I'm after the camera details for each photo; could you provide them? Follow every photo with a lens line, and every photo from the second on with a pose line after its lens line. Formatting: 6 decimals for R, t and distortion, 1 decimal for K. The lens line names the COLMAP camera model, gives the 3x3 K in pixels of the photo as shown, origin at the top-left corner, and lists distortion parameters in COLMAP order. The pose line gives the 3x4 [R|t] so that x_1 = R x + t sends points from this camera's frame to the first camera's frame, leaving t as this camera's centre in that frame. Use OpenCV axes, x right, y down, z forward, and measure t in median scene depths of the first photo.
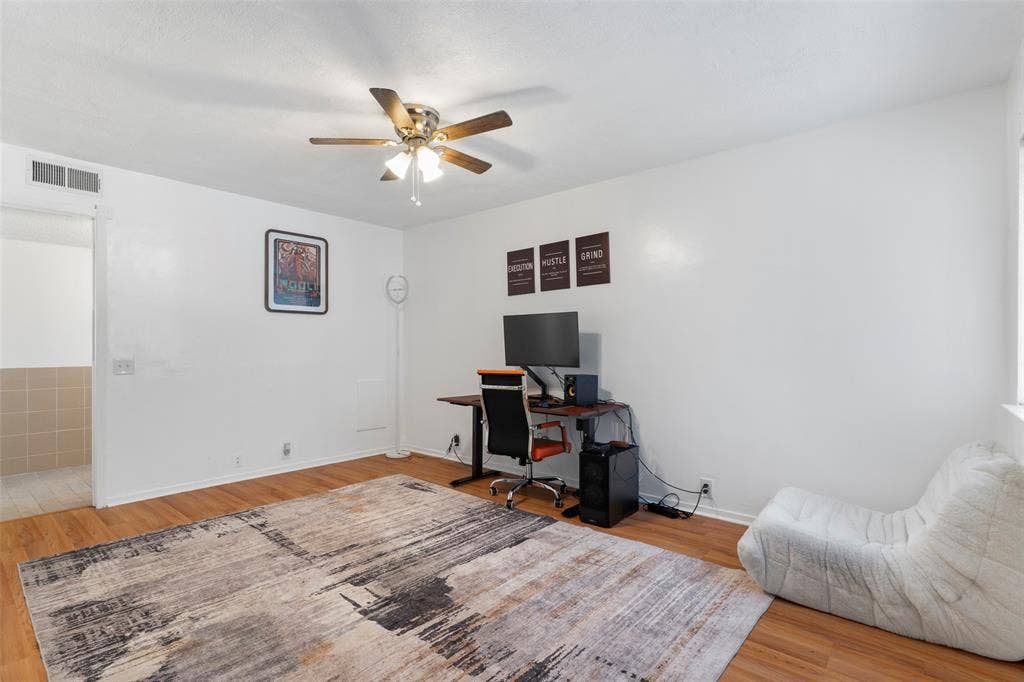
lens RADIAL K [[495.1, 0, 504.8], [0, 495.1, 340.4], [0, 0, 1]] dist [0.000920, -0.000465]
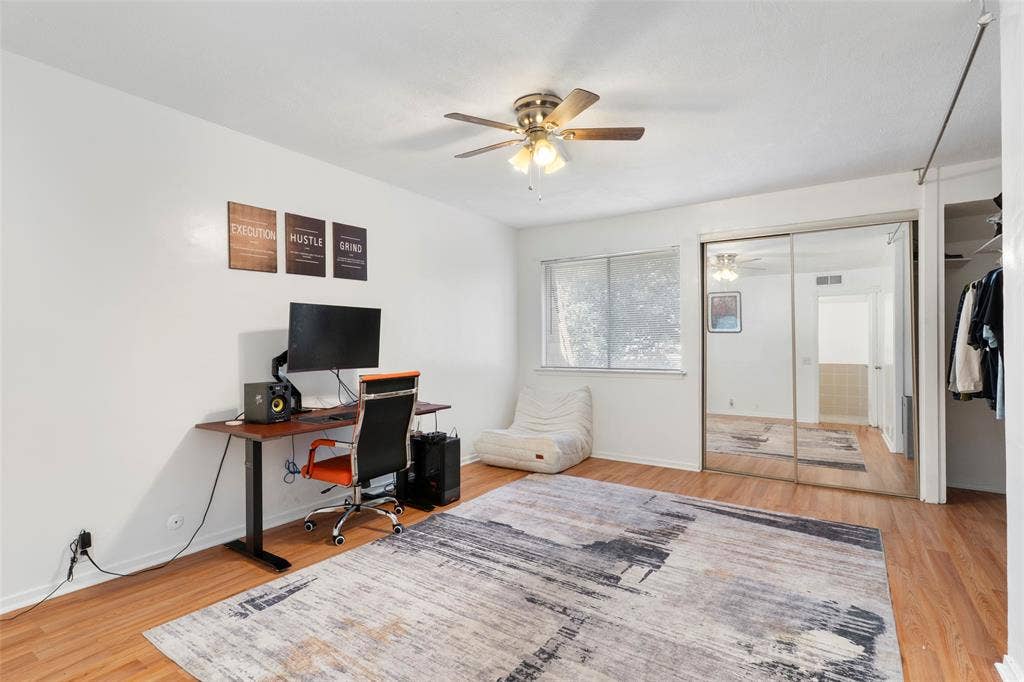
lens RADIAL K [[495.1, 0, 504.8], [0, 495.1, 340.4], [0, 0, 1]] dist [0.000920, -0.000465]
pose [[-0.117648, 0.009028, 0.993014, -1.106637], [-0.006926, 0.999927, -0.009911, 0.013567], [-0.993031, -0.008044, -0.117576, 1.166723]]
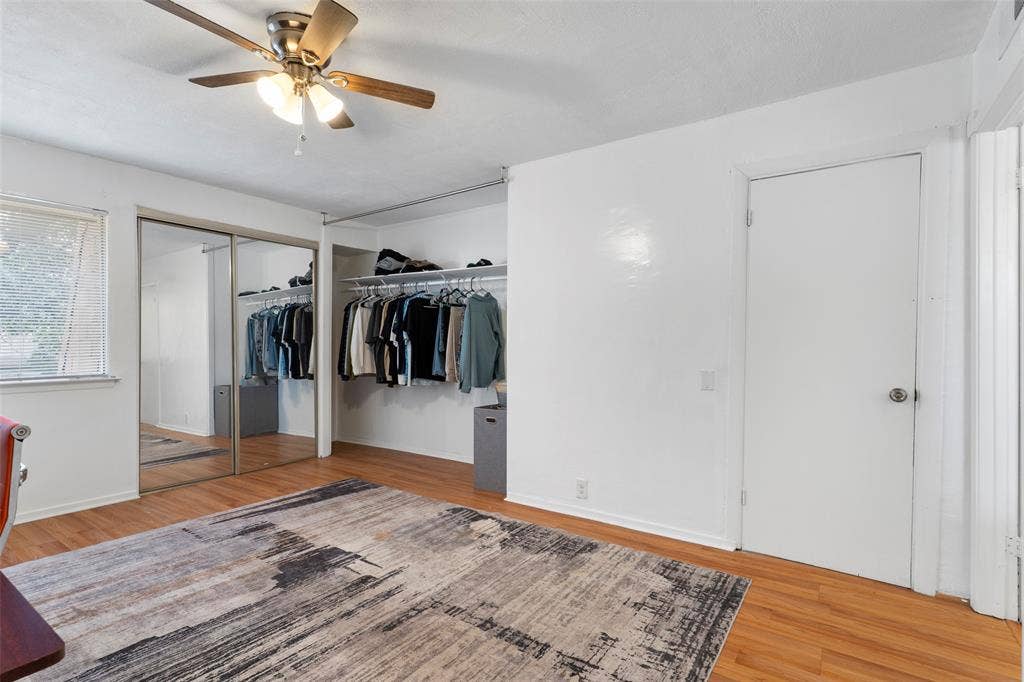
lens RADIAL K [[495.1, 0, 504.8], [0, 495.1, 340.4], [0, 0, 1]] dist [0.000920, -0.000465]
pose [[-0.994321, -0.003206, -0.106378, -0.402061], [-0.001971, 0.999929, -0.011716, 0.015533], [0.106408, -0.011440, -0.994257, 1.764605]]
